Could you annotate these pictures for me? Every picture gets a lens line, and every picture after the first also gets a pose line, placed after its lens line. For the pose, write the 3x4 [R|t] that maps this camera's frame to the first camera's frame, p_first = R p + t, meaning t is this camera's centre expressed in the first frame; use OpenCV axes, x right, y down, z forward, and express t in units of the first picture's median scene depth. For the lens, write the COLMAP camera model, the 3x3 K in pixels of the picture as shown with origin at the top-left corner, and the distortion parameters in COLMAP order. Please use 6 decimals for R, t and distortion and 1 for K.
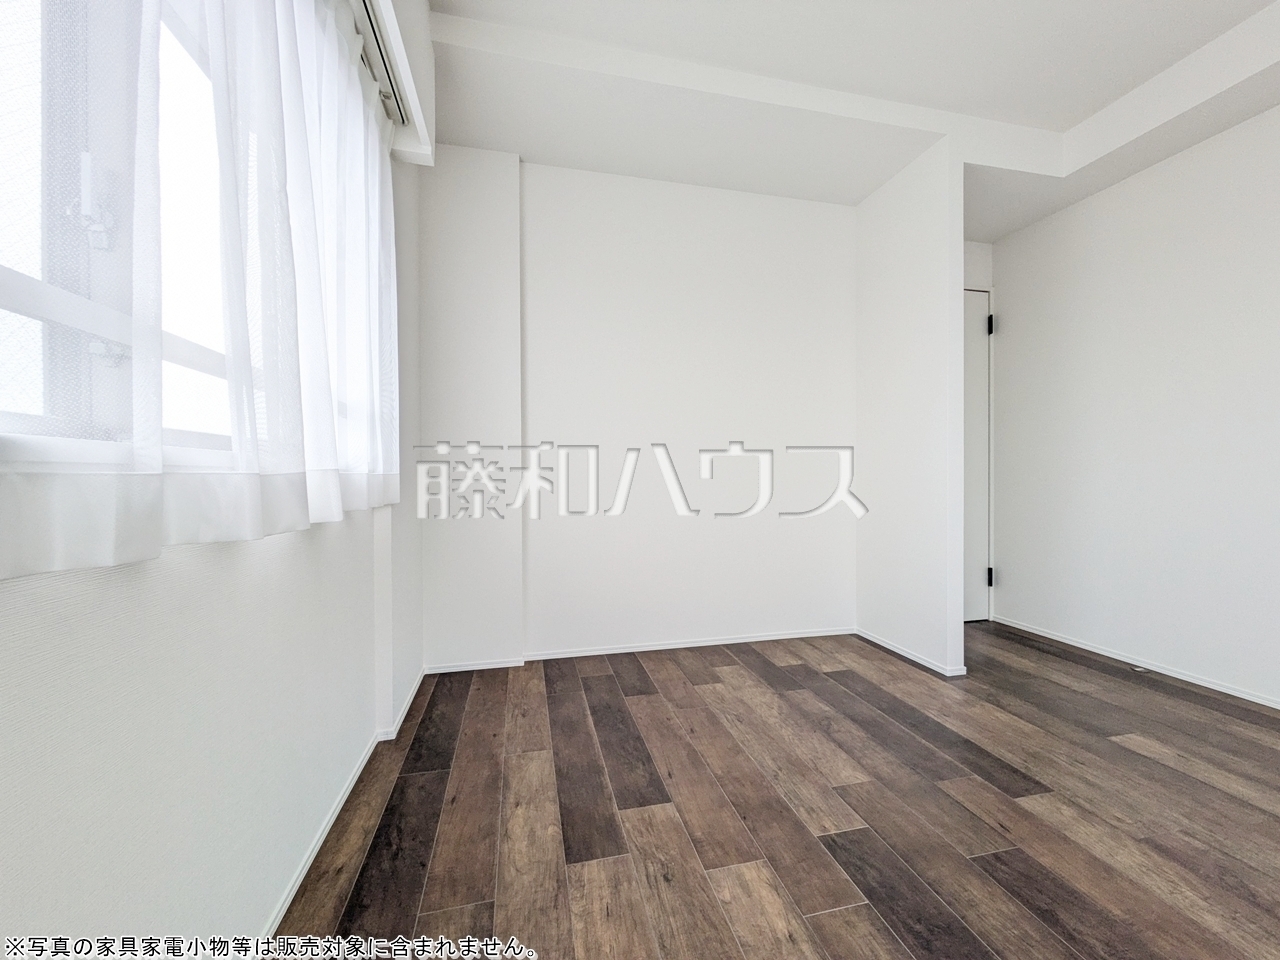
lens RADIAL K [[516.6, 0, 639.3], [0, 516.6, 483.4], [0, 0, 1]] dist [0.000152, -0.000045]
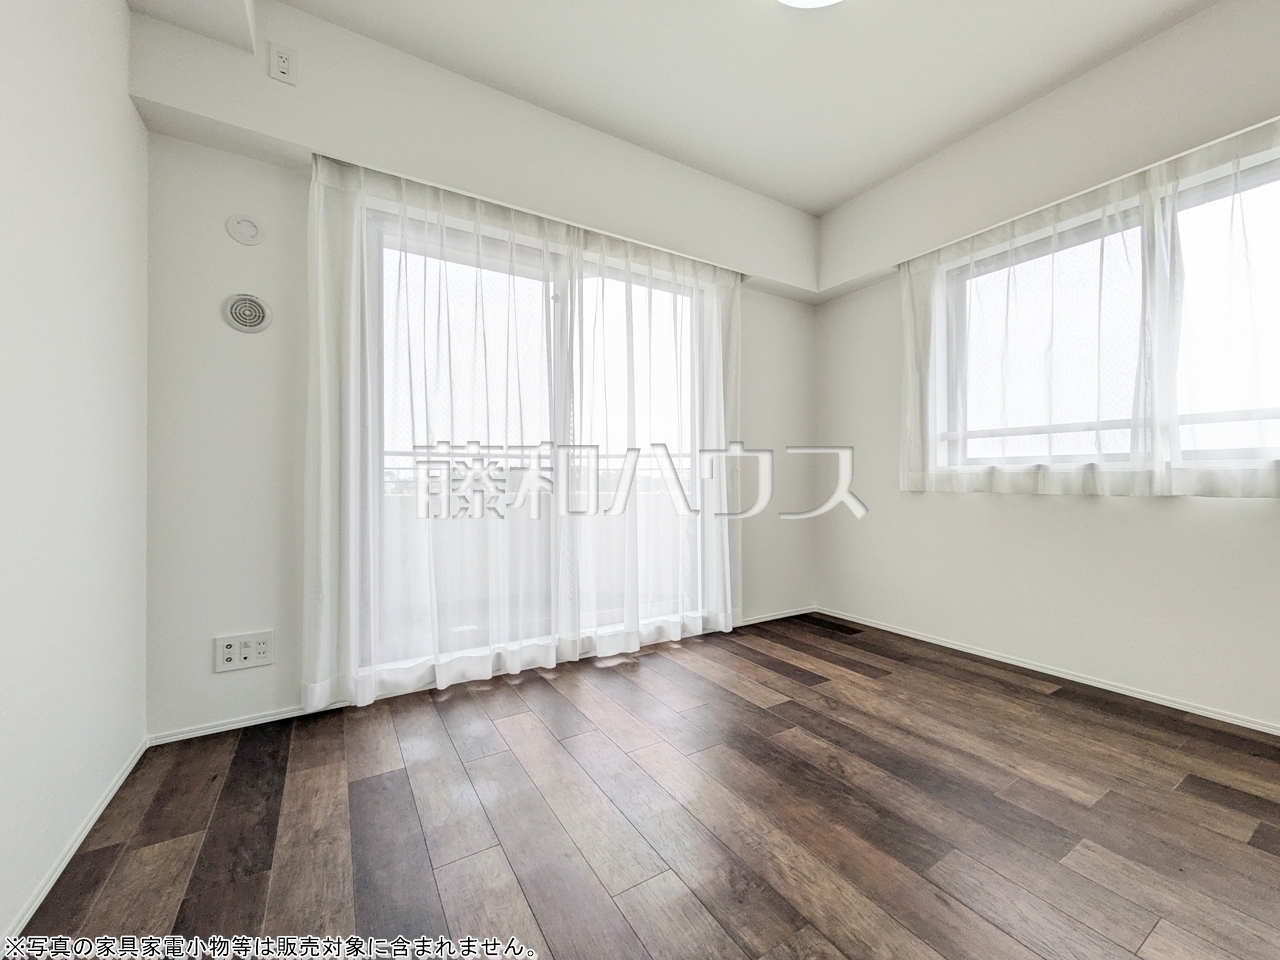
lens RADIAL K [[503.2, 0, 643.9], [0, 503.2, 477.5], [0, 0, 1]] dist [-0.002581, 0.003604]
pose [[-0.951419, 0.009122, -0.307765, 1.567077], [0.005505, 0.999905, 0.012618, -0.029331], [0.307851, 0.010310, -0.951379, 1.800992]]
